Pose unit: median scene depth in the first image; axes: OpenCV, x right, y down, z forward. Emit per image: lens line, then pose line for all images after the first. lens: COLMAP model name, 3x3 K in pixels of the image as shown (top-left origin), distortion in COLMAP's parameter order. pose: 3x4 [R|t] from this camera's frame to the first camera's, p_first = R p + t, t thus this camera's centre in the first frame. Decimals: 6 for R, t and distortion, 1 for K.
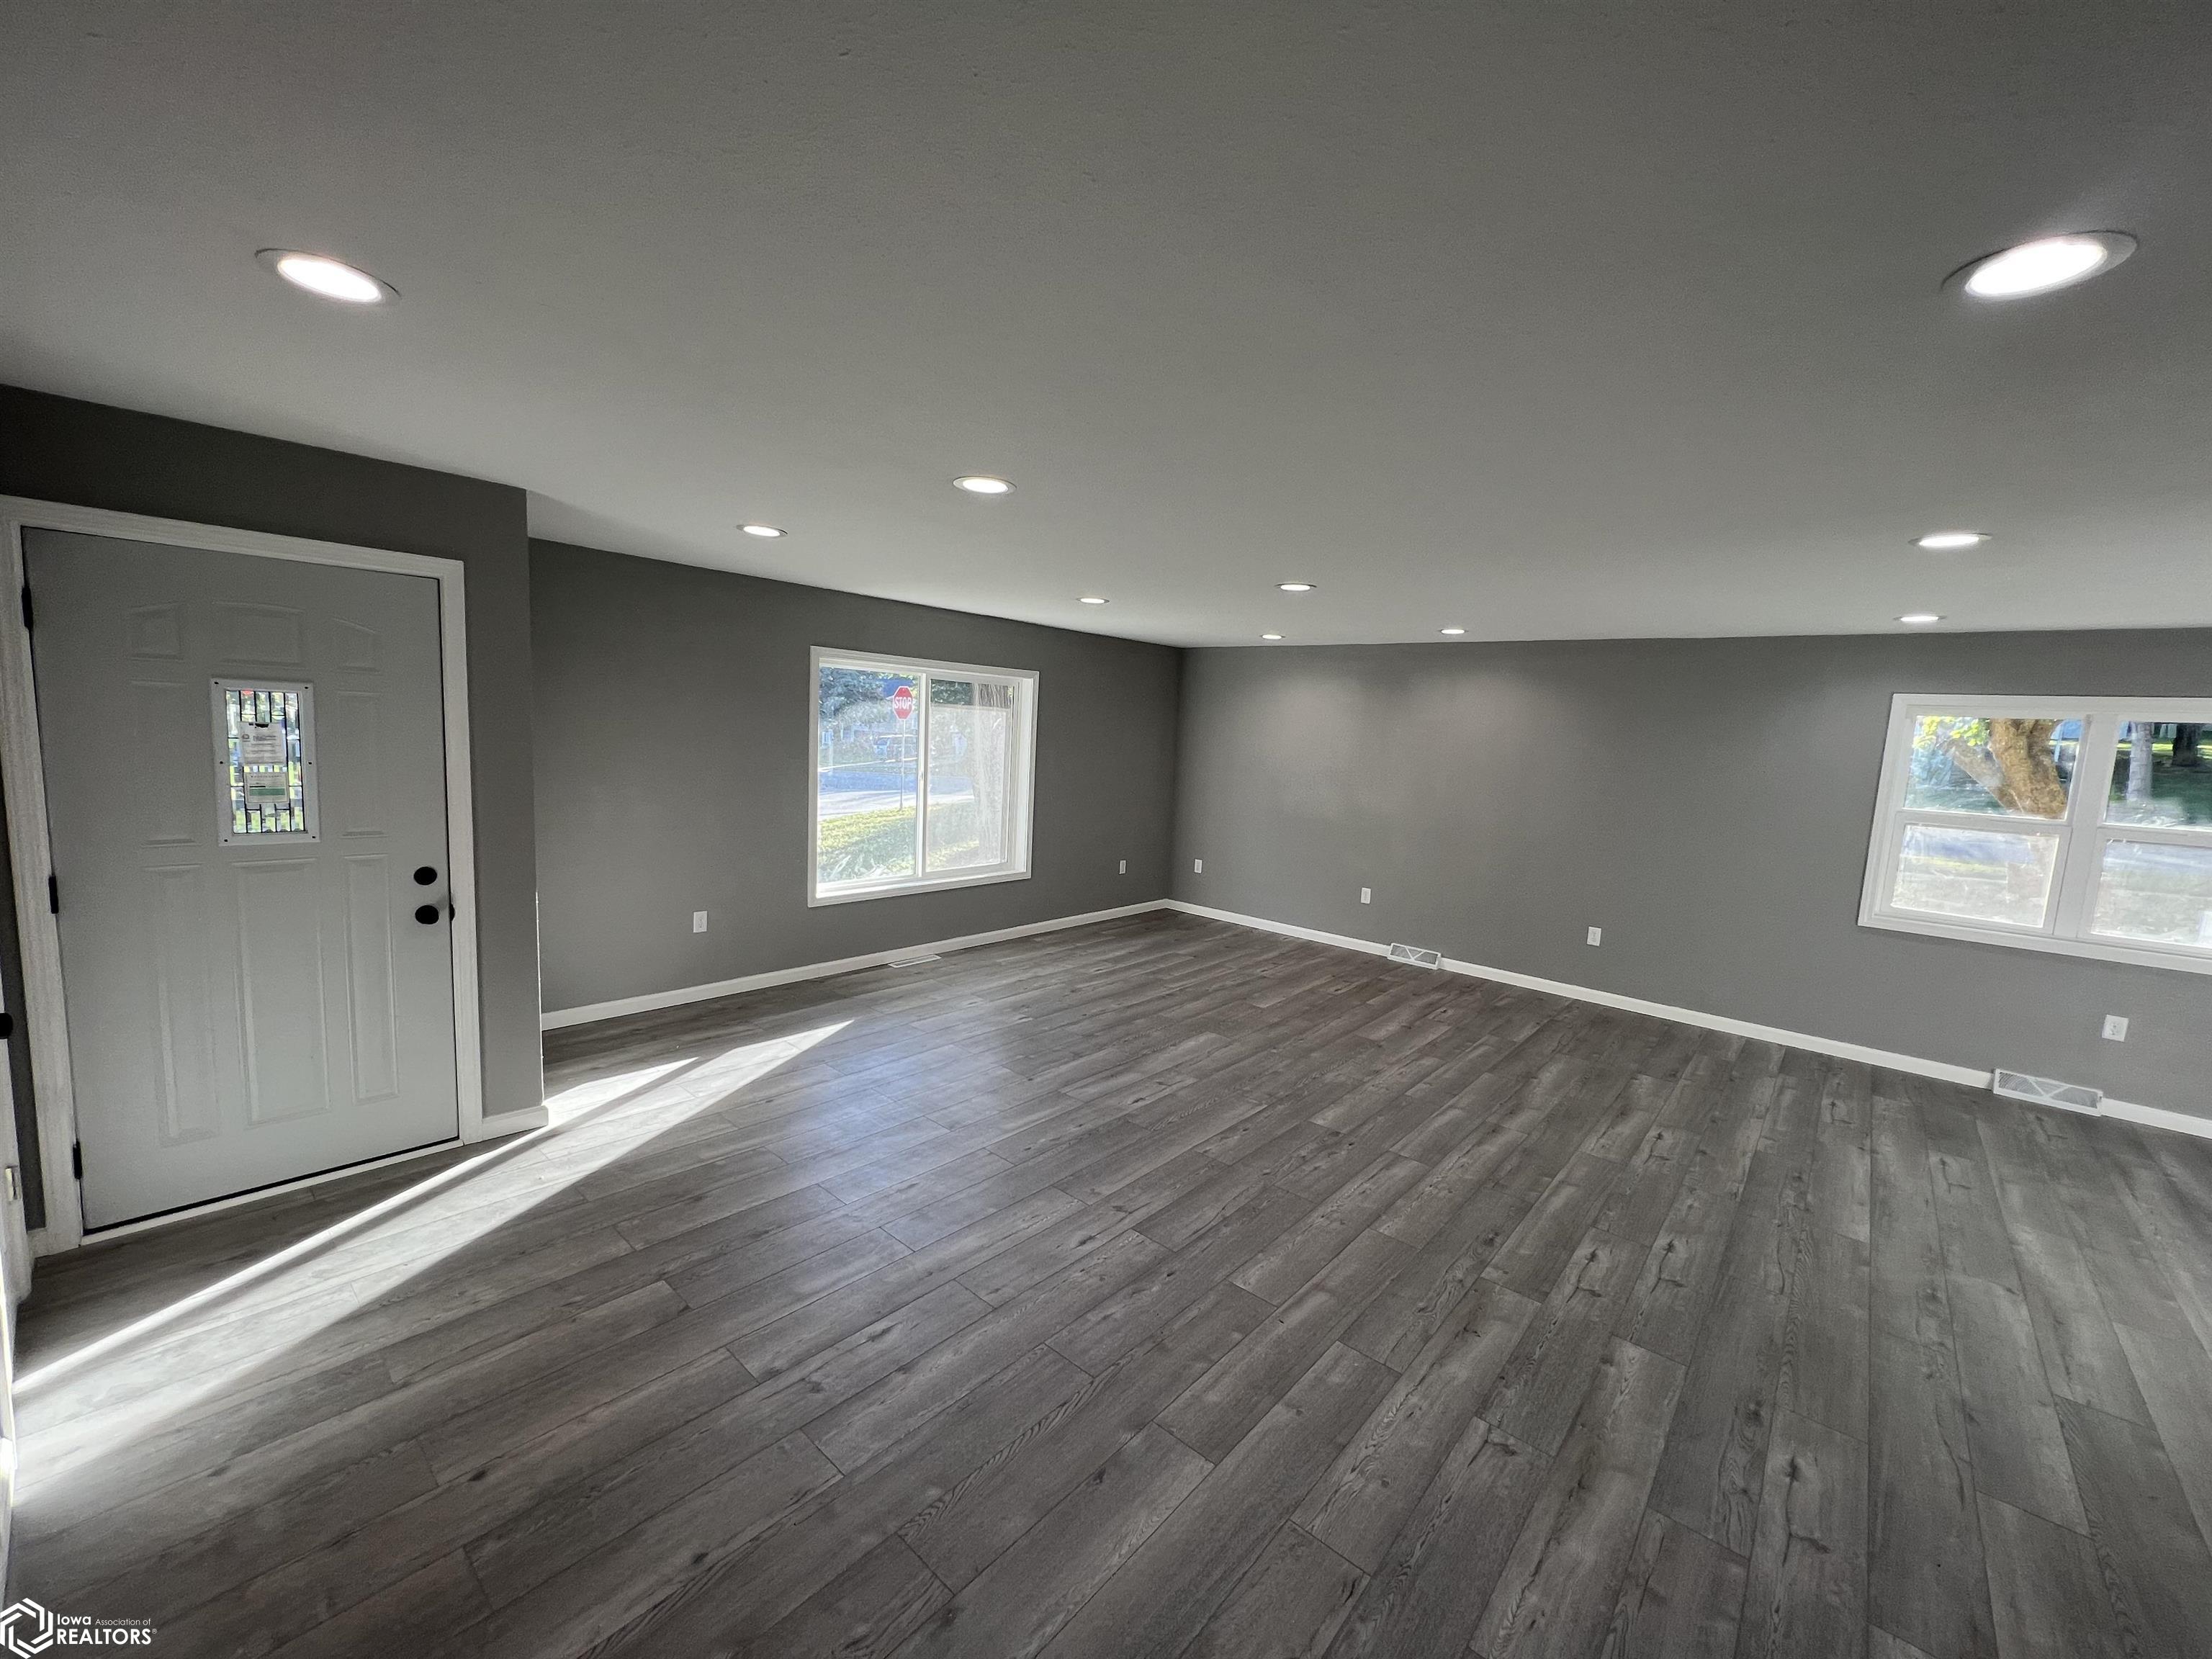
lens RADIAL K [[881.5, 0, 1104.5], [0, 881.5, 829.4], [0, 0, 1]] dist [-0.003435, 0.000725]
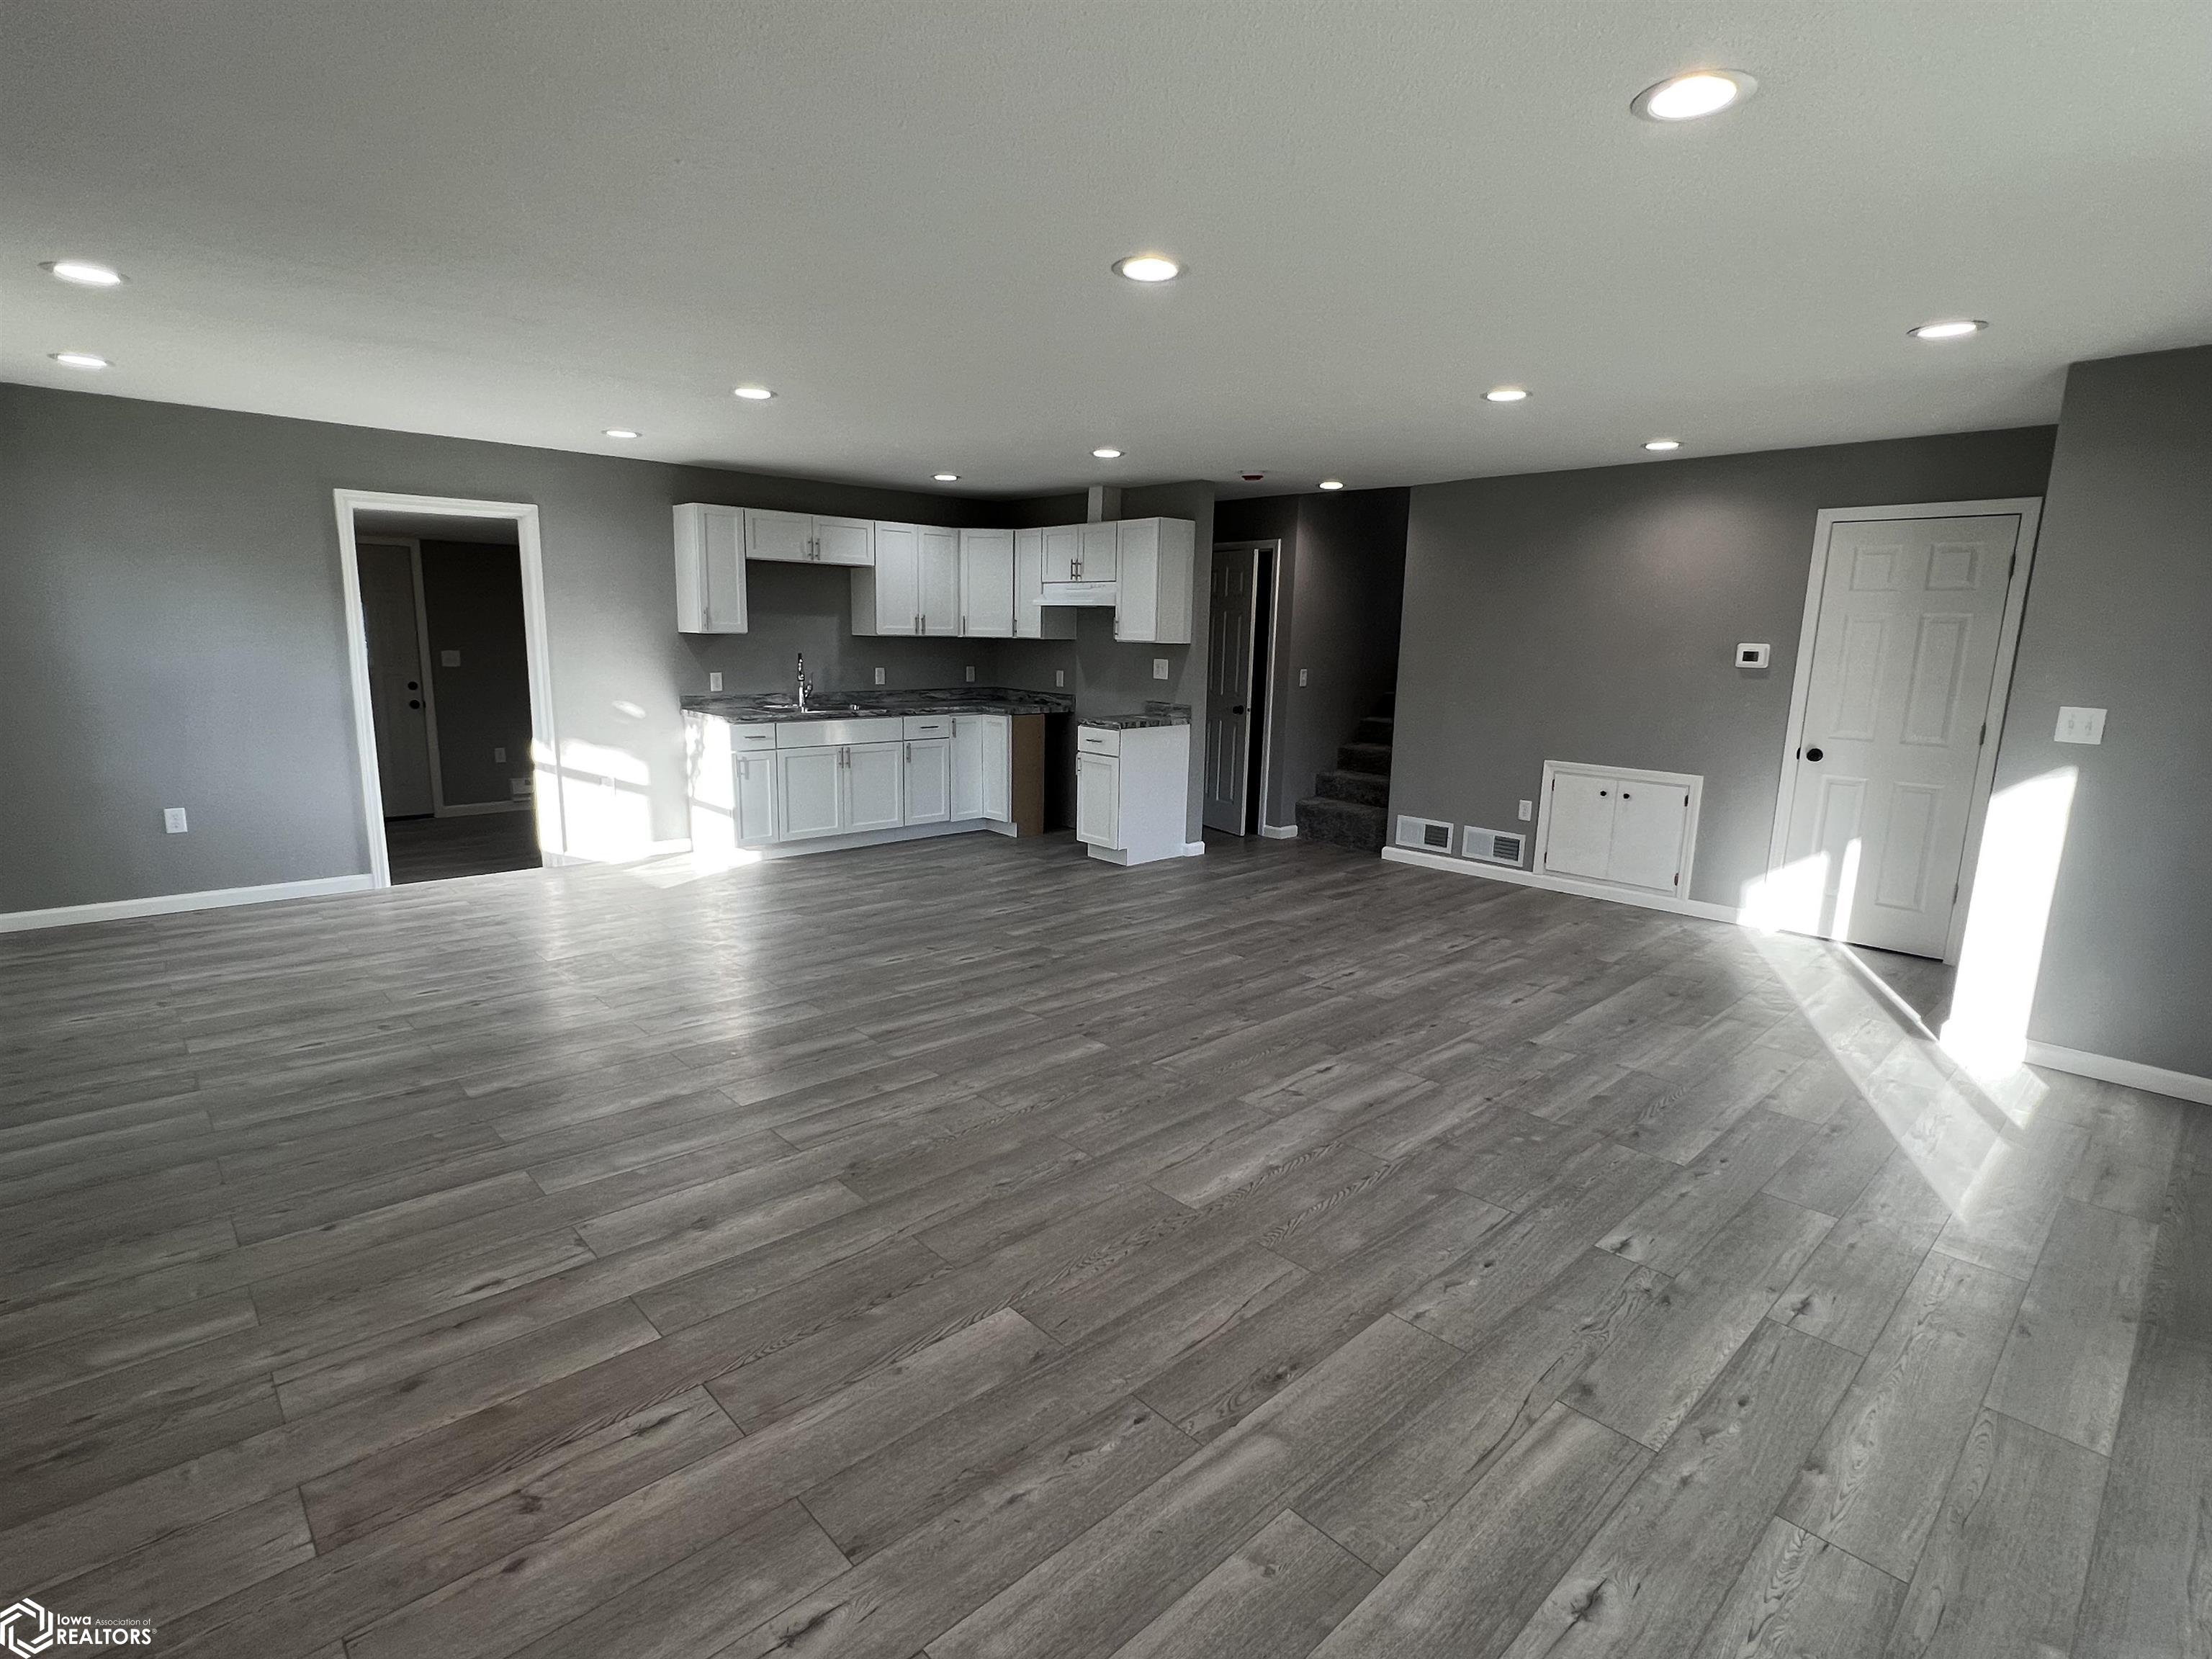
lens RADIAL K [[1097.6, 0, 1108.4], [0, 1097.6, 827.3], [0, 0, 1]] dist [-0.005954, 0.000278]
pose [[-0.992870, -0.089907, 0.078269, 0.175630], [-0.063109, 0.953498, 0.294717, -0.162406], [-0.101126, 0.287676, -0.952374, 1.936944]]
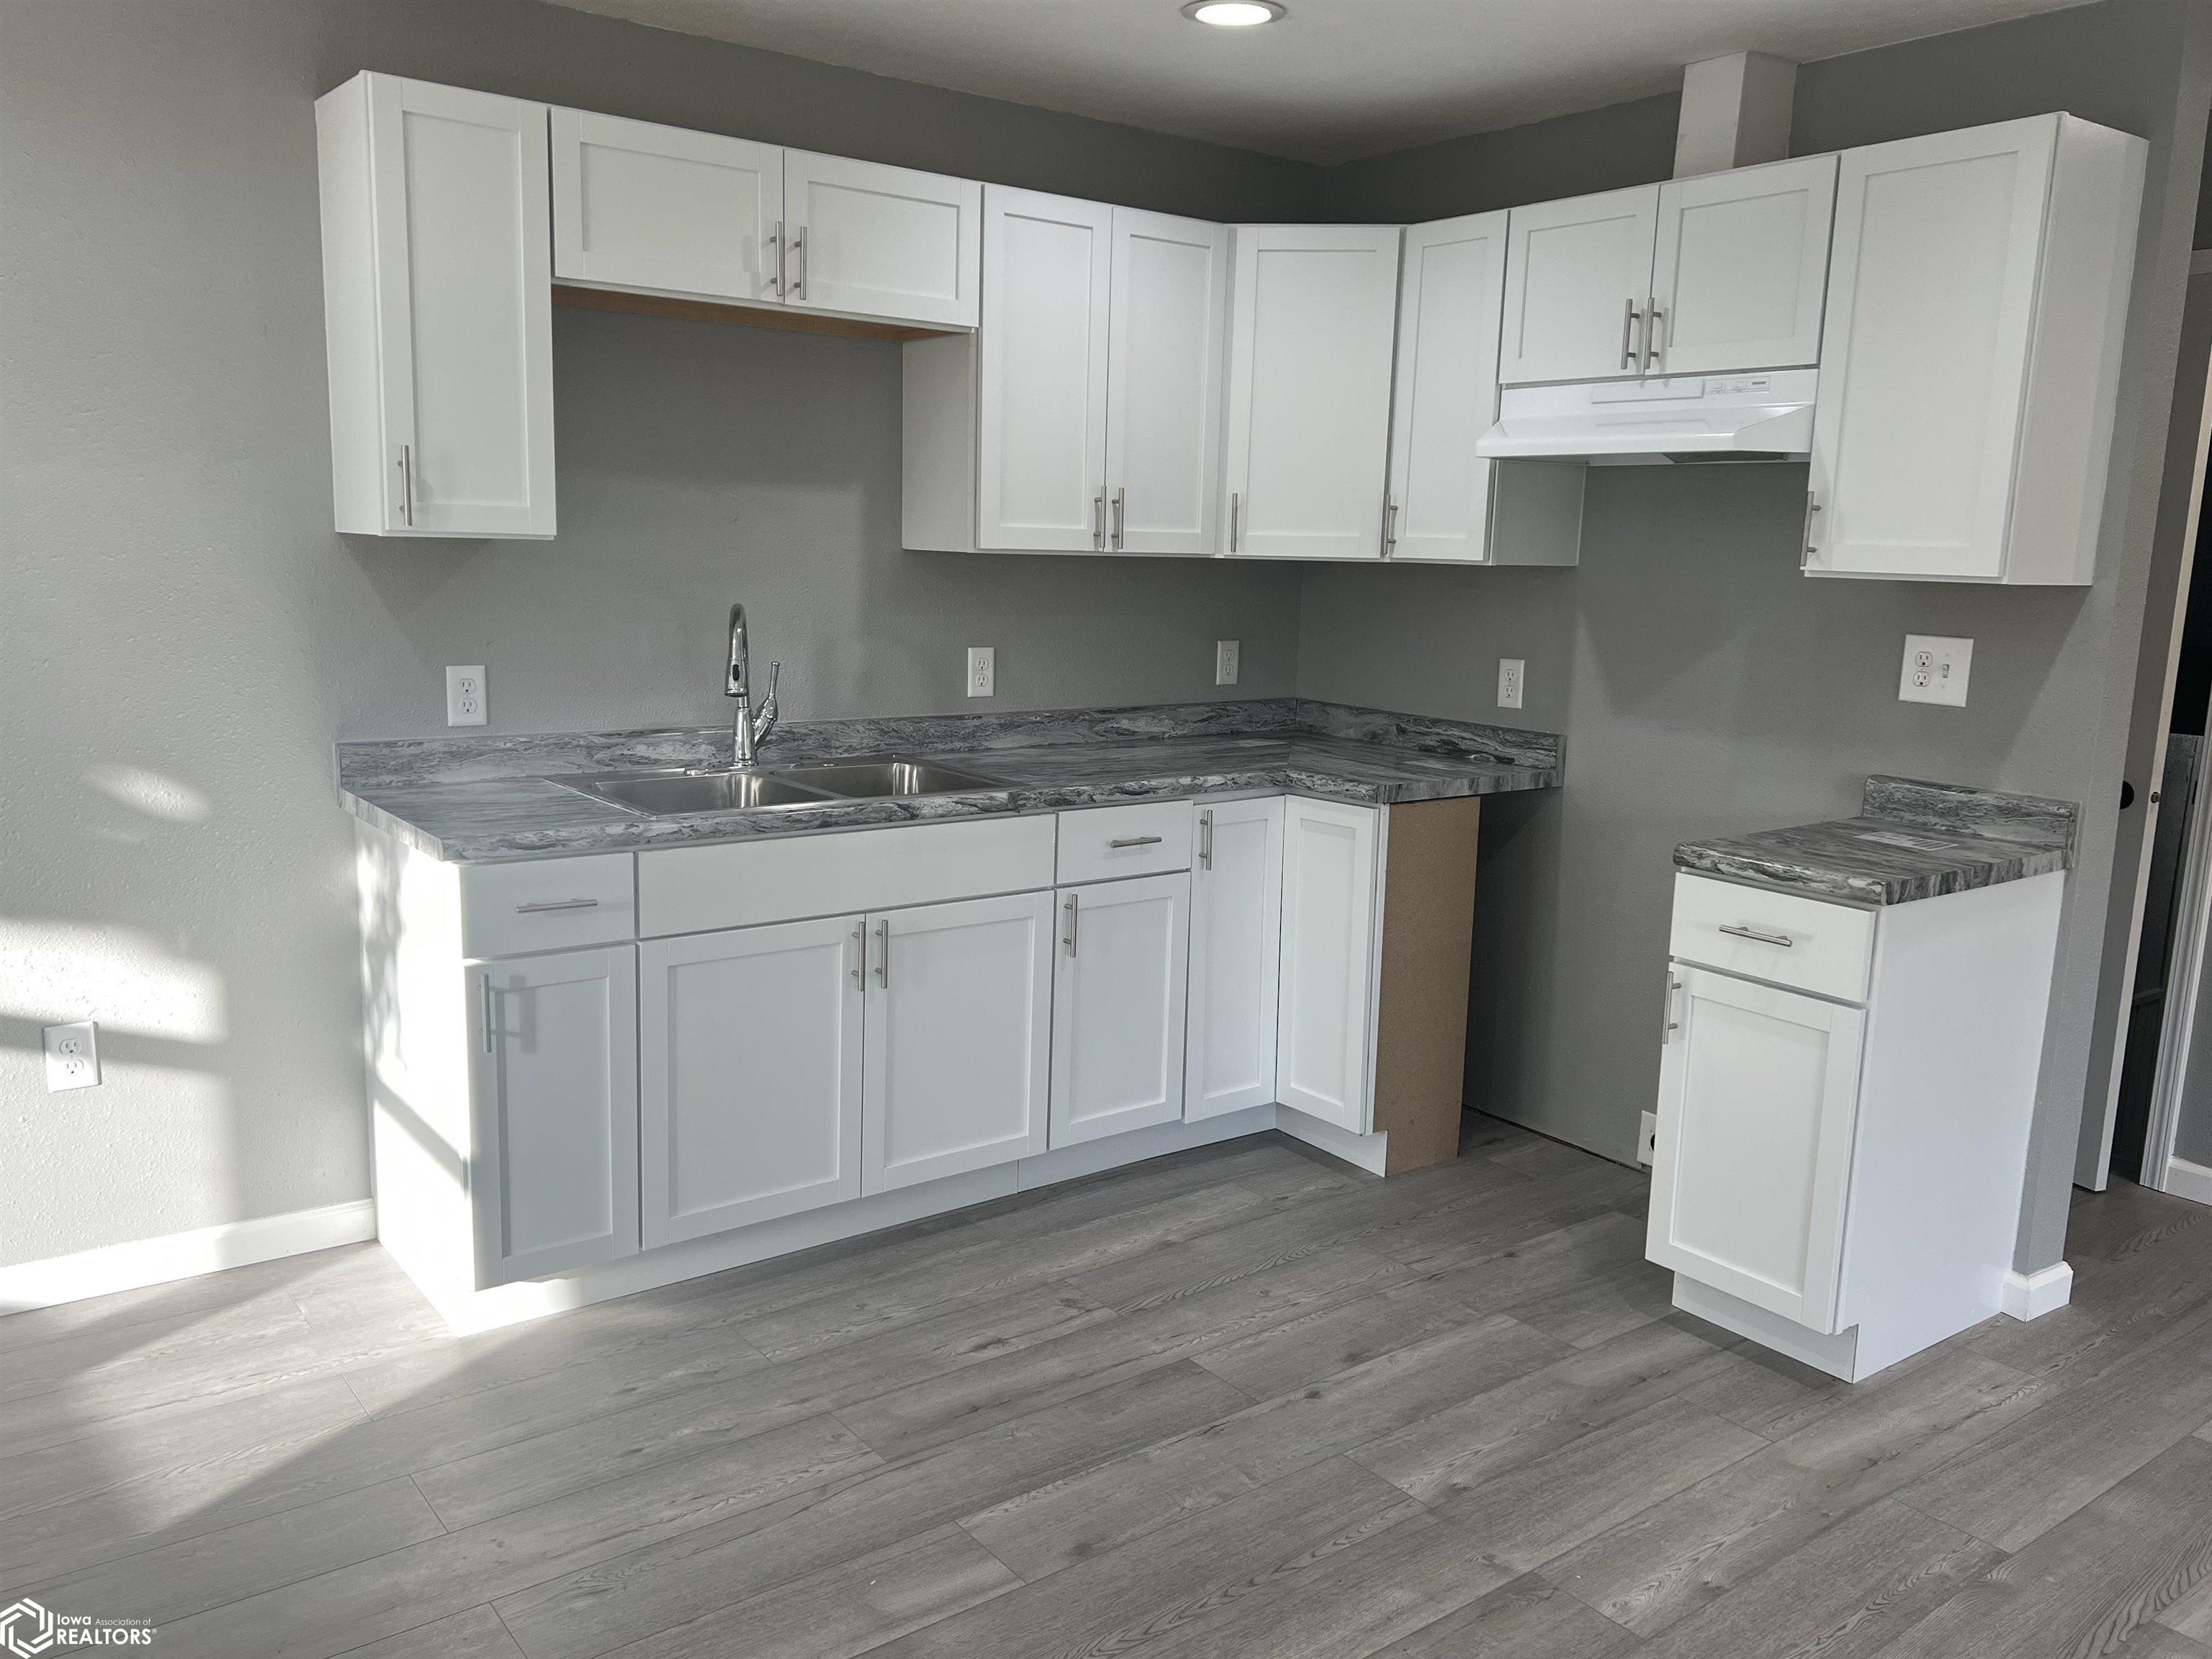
lens RADIAL K [[1745.0, 0, 1114.2], [0, 1745.0, 840.8], [0, 0, 1]] dist [0.063764, -0.008681]
pose [[-0.978035, -0.113706, 0.174693, 0.497980], [-0.058532, 0.954201, 0.293385, -0.026832], [-0.200051, 0.276715, -0.939898, 0.994599]]
